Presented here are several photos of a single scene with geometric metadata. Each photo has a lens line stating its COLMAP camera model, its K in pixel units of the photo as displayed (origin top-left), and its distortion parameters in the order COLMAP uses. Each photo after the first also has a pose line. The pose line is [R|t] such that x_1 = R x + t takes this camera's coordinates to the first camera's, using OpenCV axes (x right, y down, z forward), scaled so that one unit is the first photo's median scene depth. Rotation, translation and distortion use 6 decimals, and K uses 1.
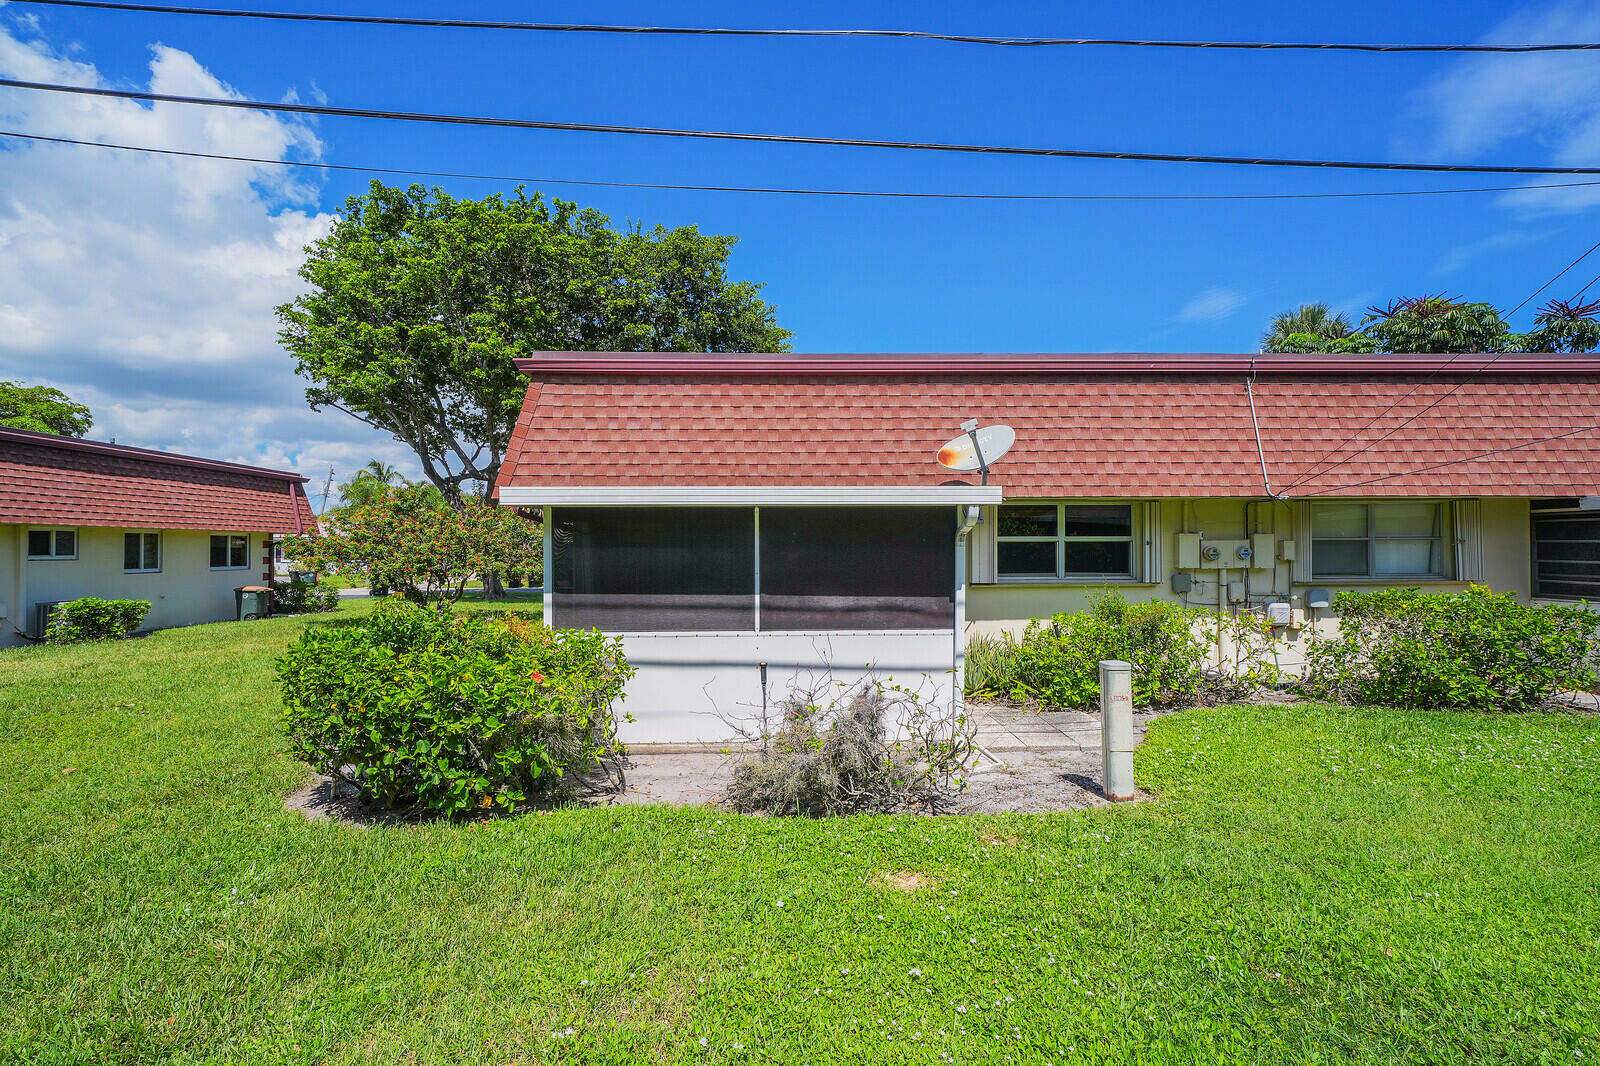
lens RADIAL K [[713.6, 0, 808.2], [0, 713.6, 538.2], [0, 0, 1]] dist [0.002360, 0.000856]
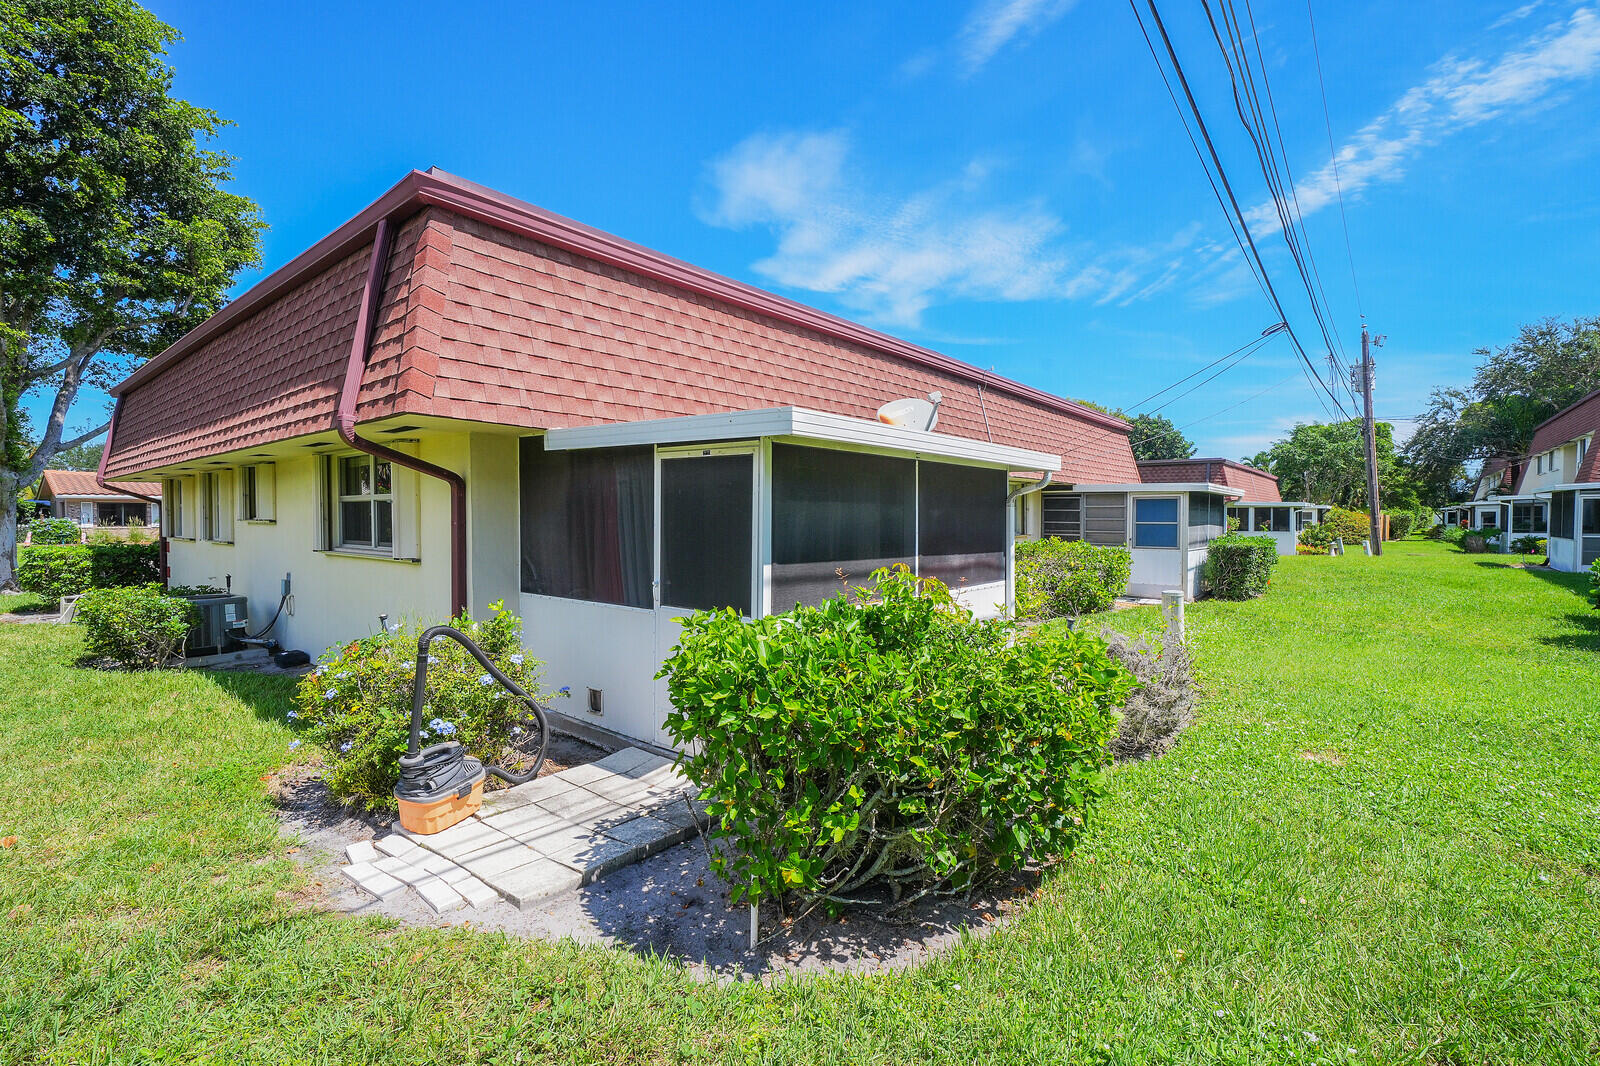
lens RADIAL K [[713.6, 0, 808.0], [0, 713.6, 532.8], [0, 0, 1]] dist [0.002360, 0.000856]
pose [[0.647683, -0.013122, 0.761797, -0.648115], [-0.014275, 0.999467, 0.029352, 0.018004], [-0.761776, -0.029886, 0.647150, 0.384036]]
